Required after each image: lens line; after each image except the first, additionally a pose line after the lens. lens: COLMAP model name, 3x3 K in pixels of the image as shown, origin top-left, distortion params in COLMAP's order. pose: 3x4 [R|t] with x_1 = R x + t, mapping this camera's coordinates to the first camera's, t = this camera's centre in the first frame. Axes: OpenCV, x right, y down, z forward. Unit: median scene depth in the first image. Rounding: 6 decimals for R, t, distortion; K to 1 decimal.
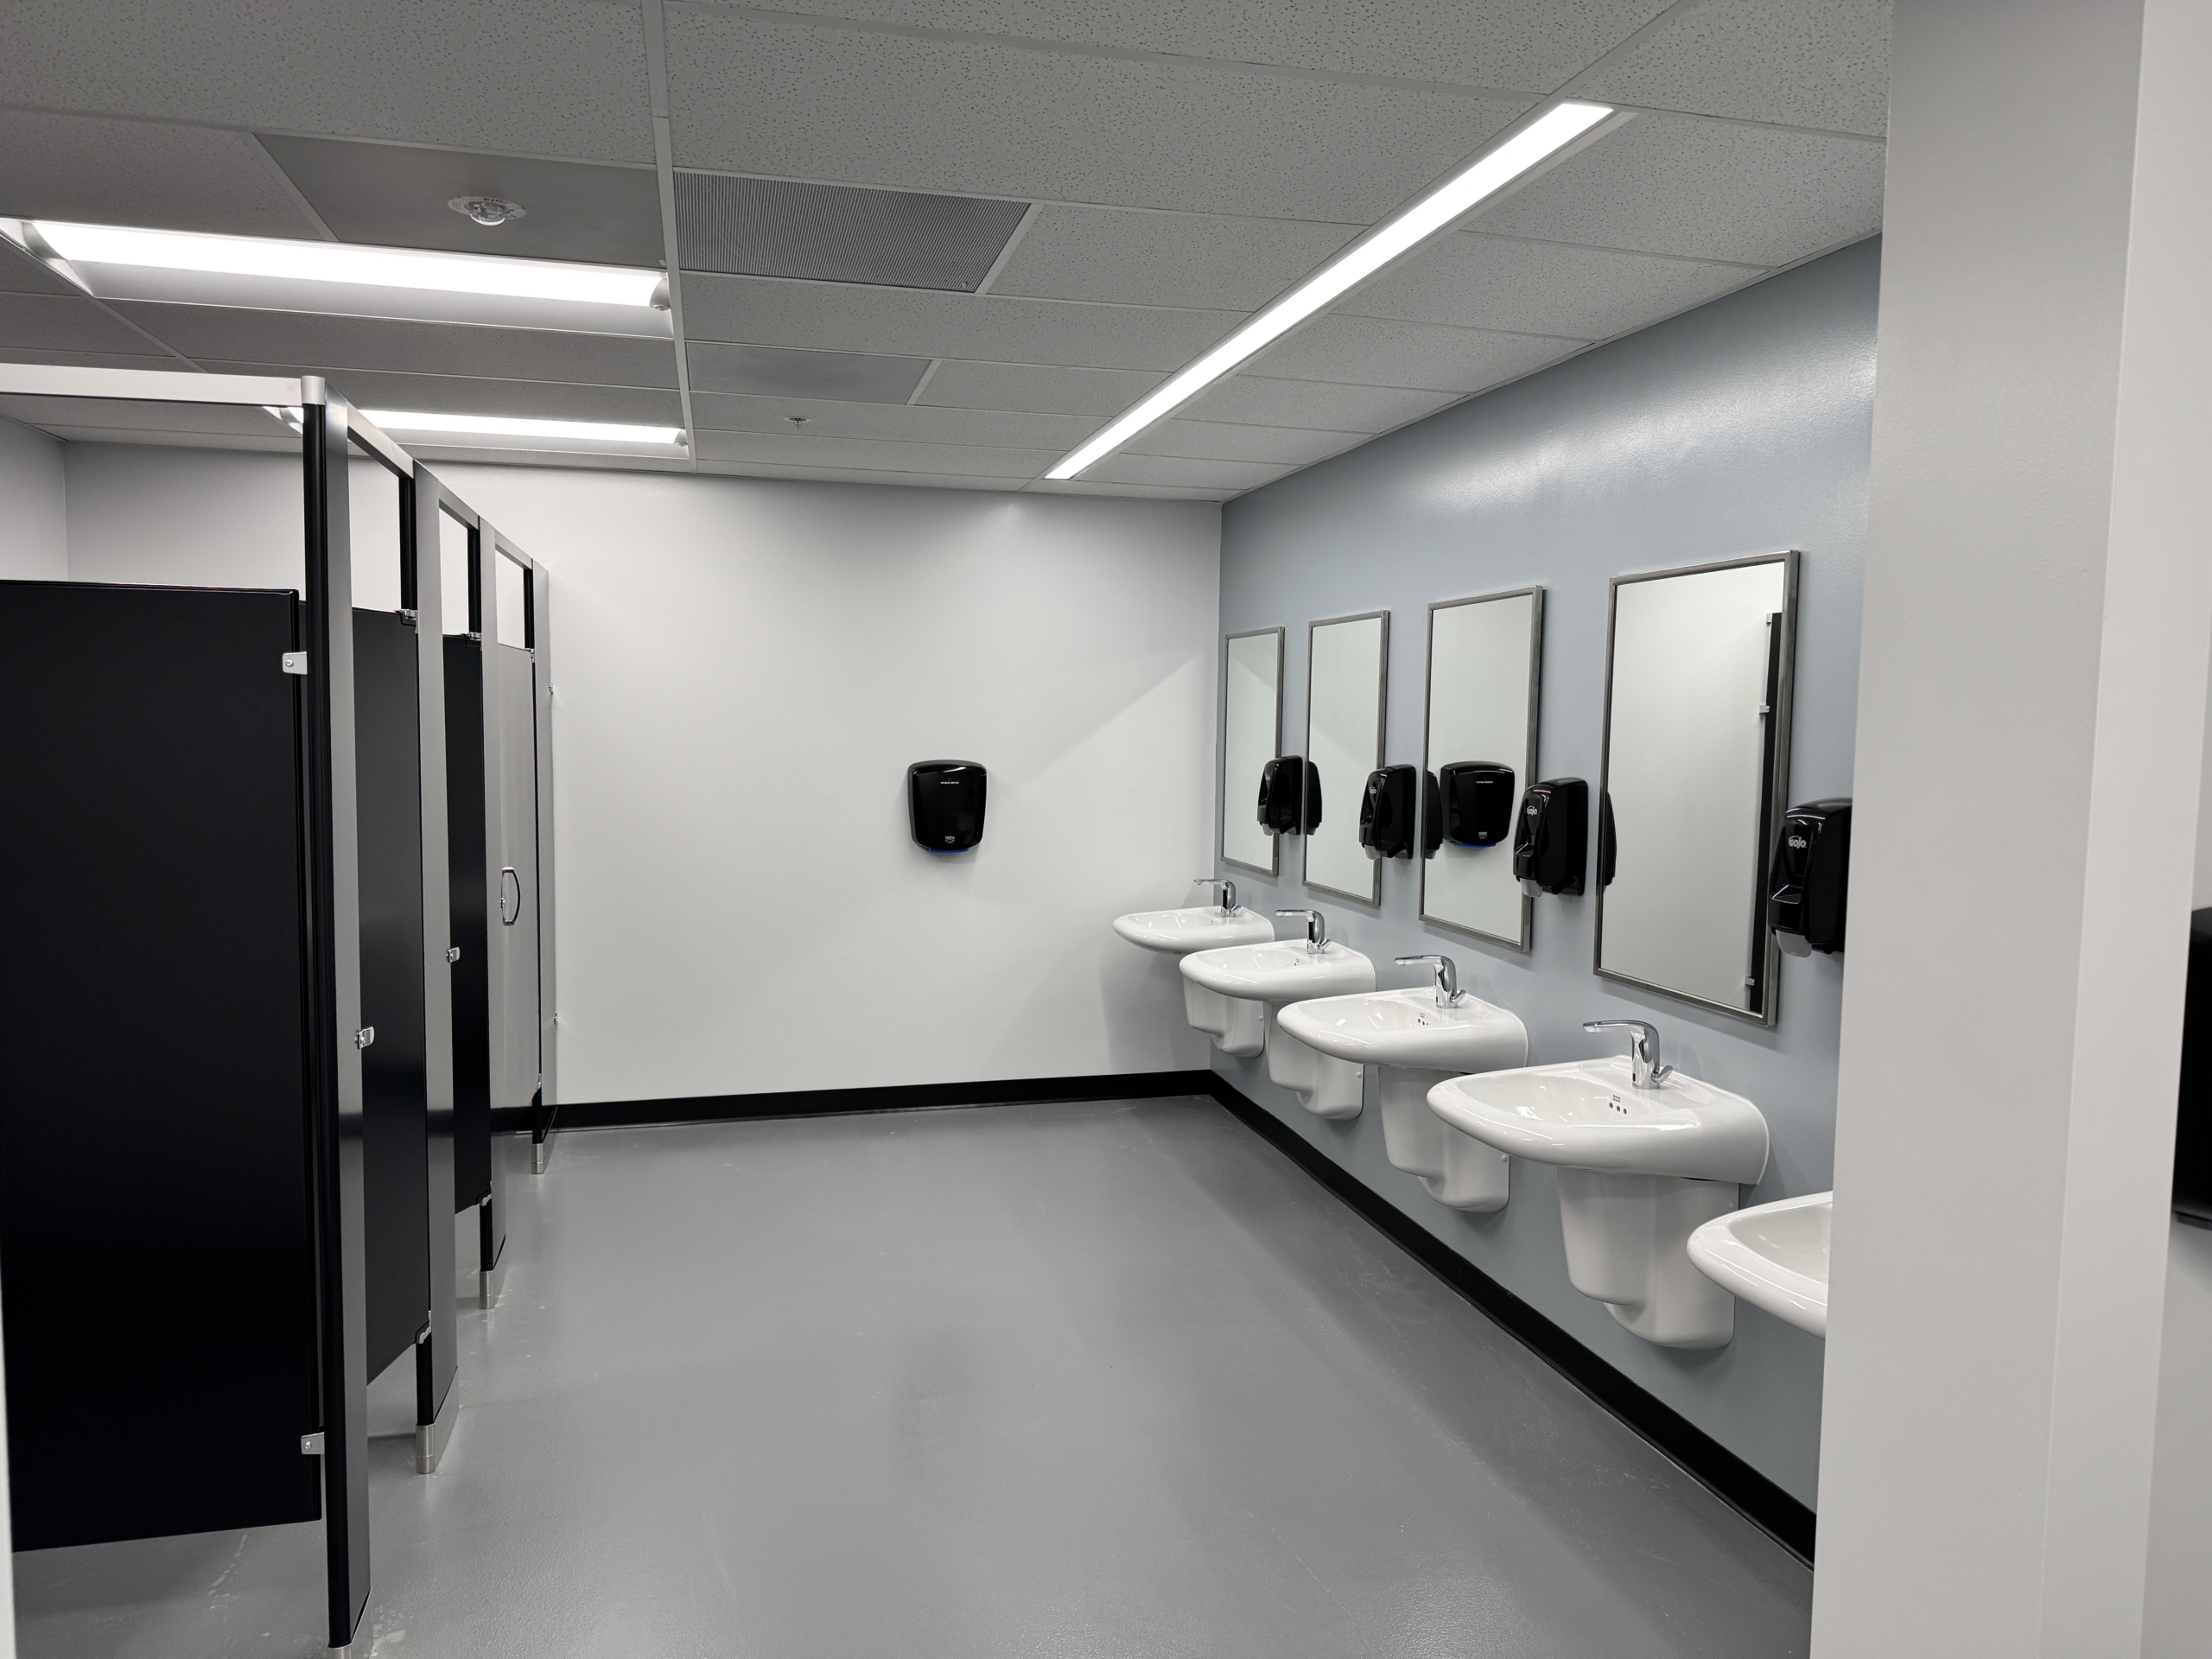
lens RADIAL K [[1547.3, 0, 1123.8], [0, 1547.3, 822.6], [0, 0, 1]] dist [0.053652, -0.061253]
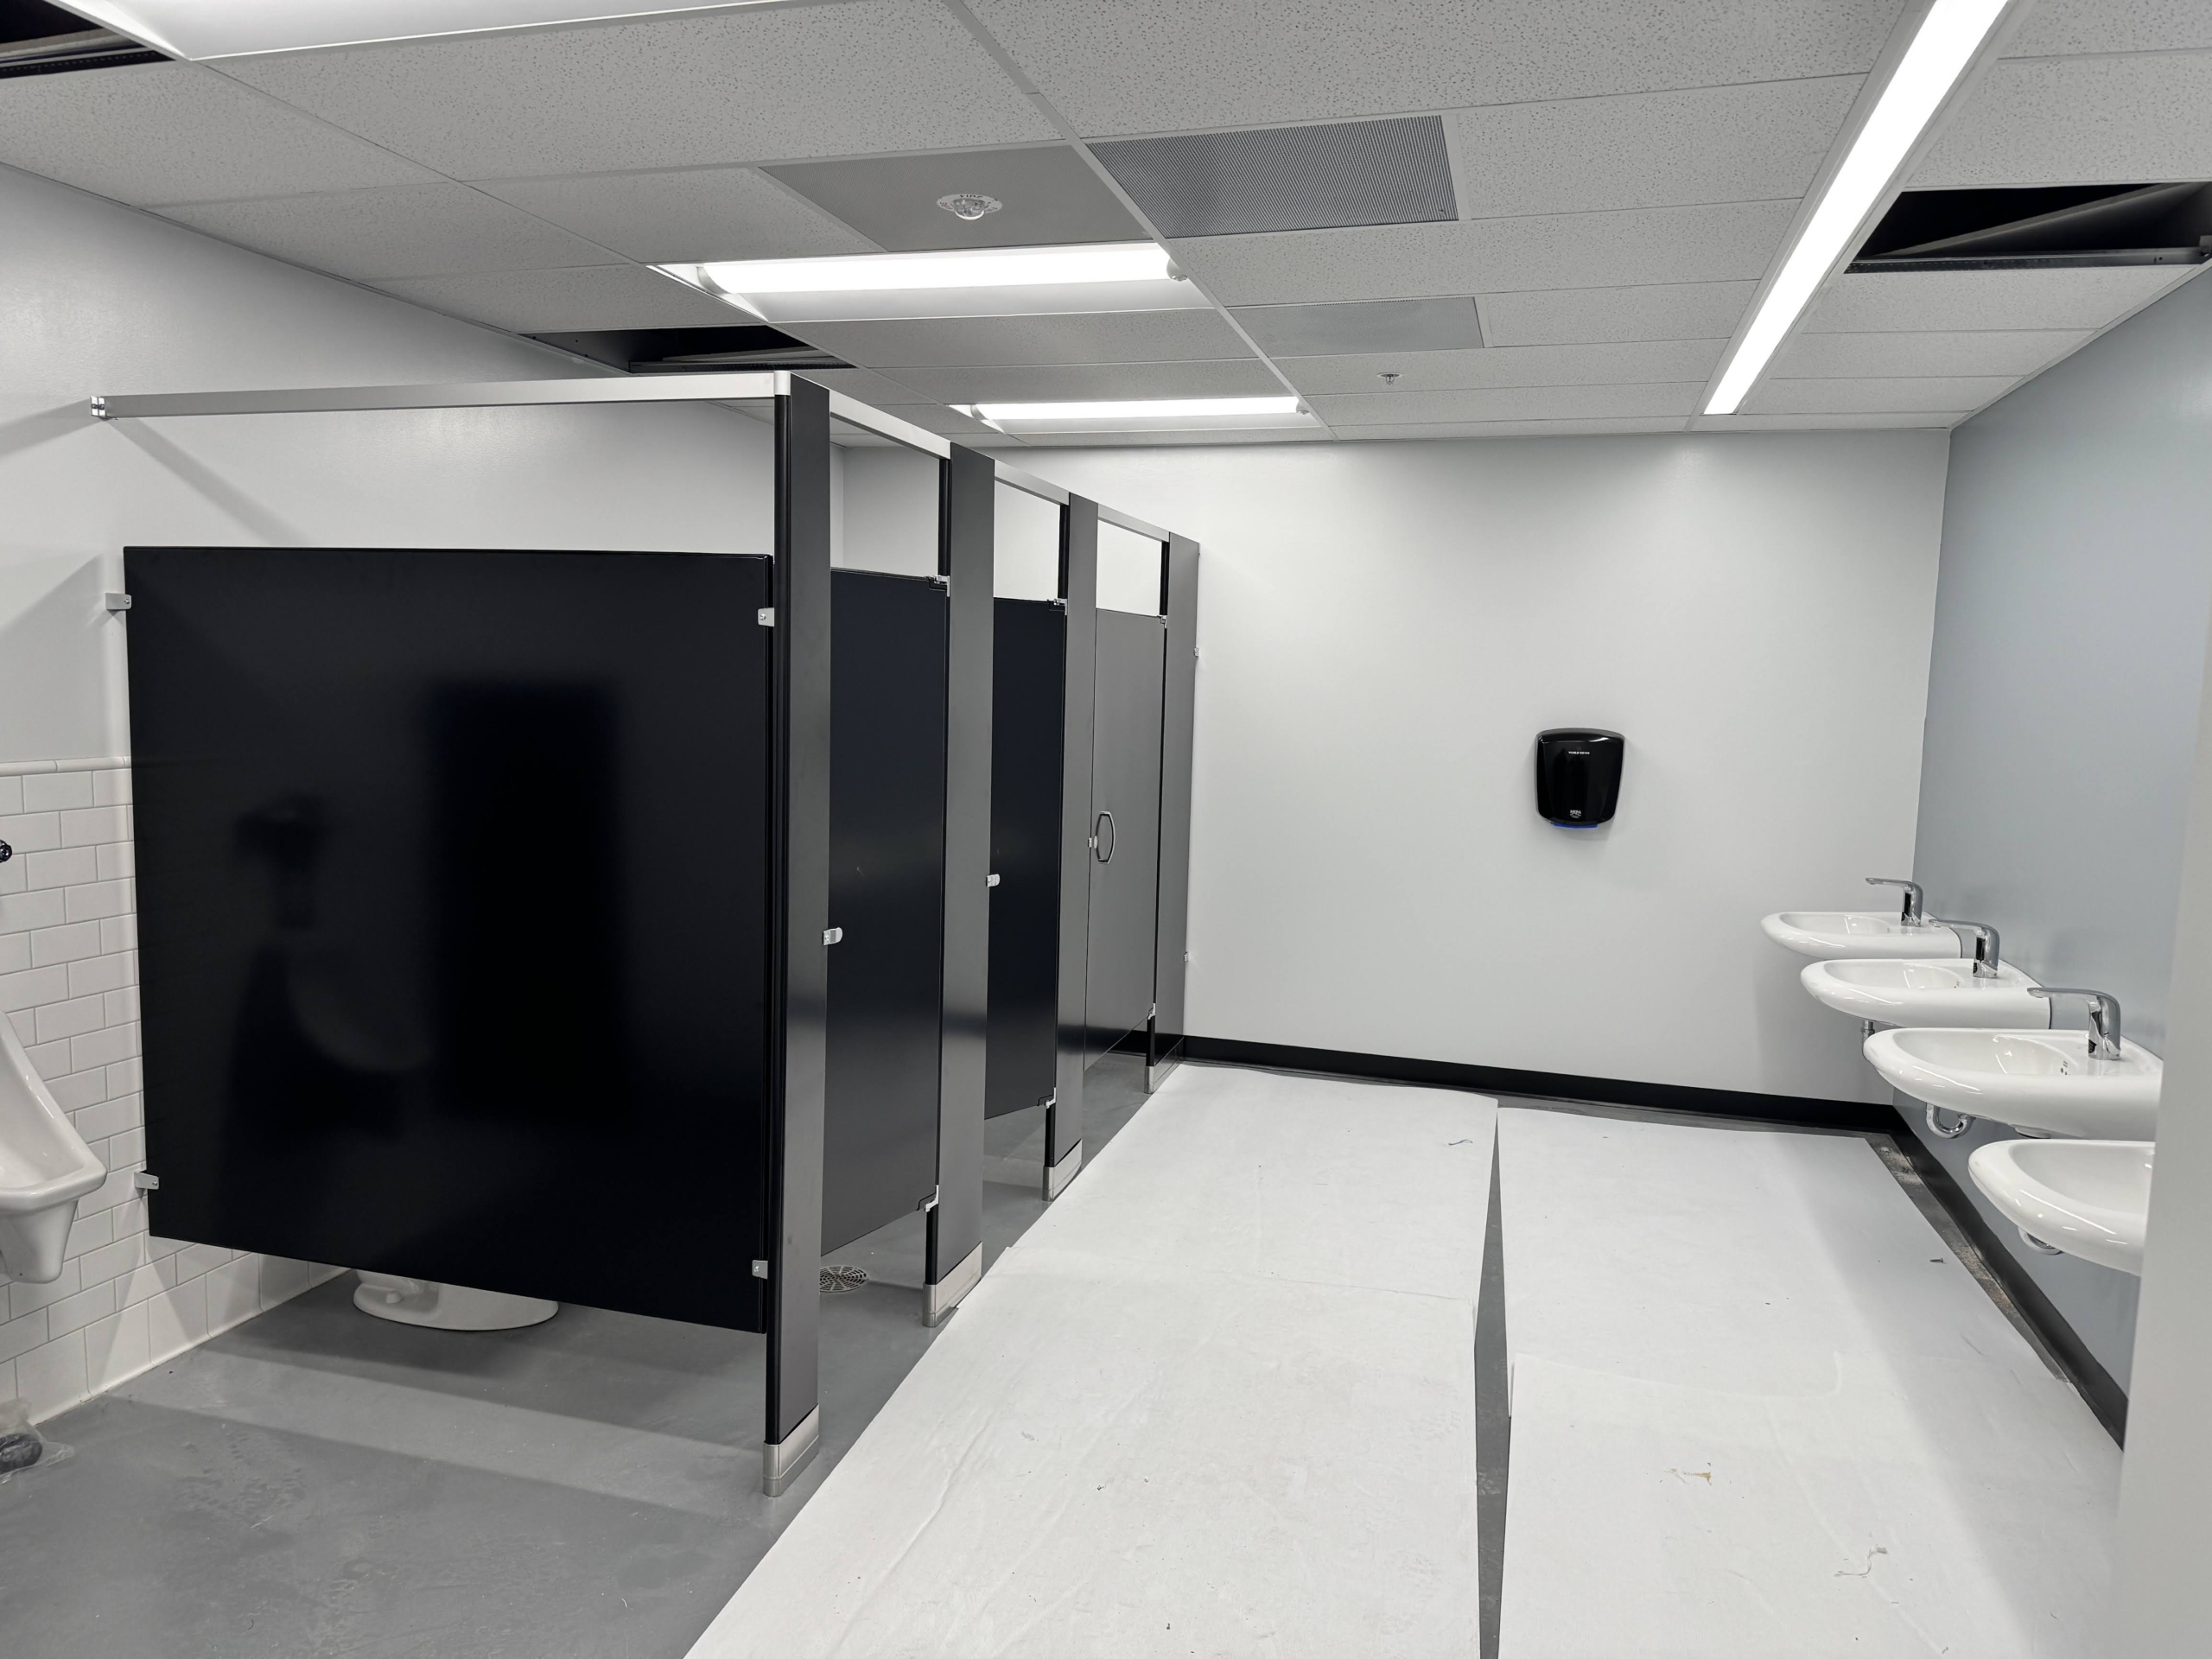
lens RADIAL K [[1547.3, 0, 1104.8], [0, 1547.3, 833.5], [0, 0, 1]] dist [0.053652, -0.061253]
pose [[0.857640, 0.066230, -0.509967, 0.171011], [-0.053190, 0.997778, 0.040131, 0.000754], [0.511492, -0.007293, 0.859257, 0.063345]]
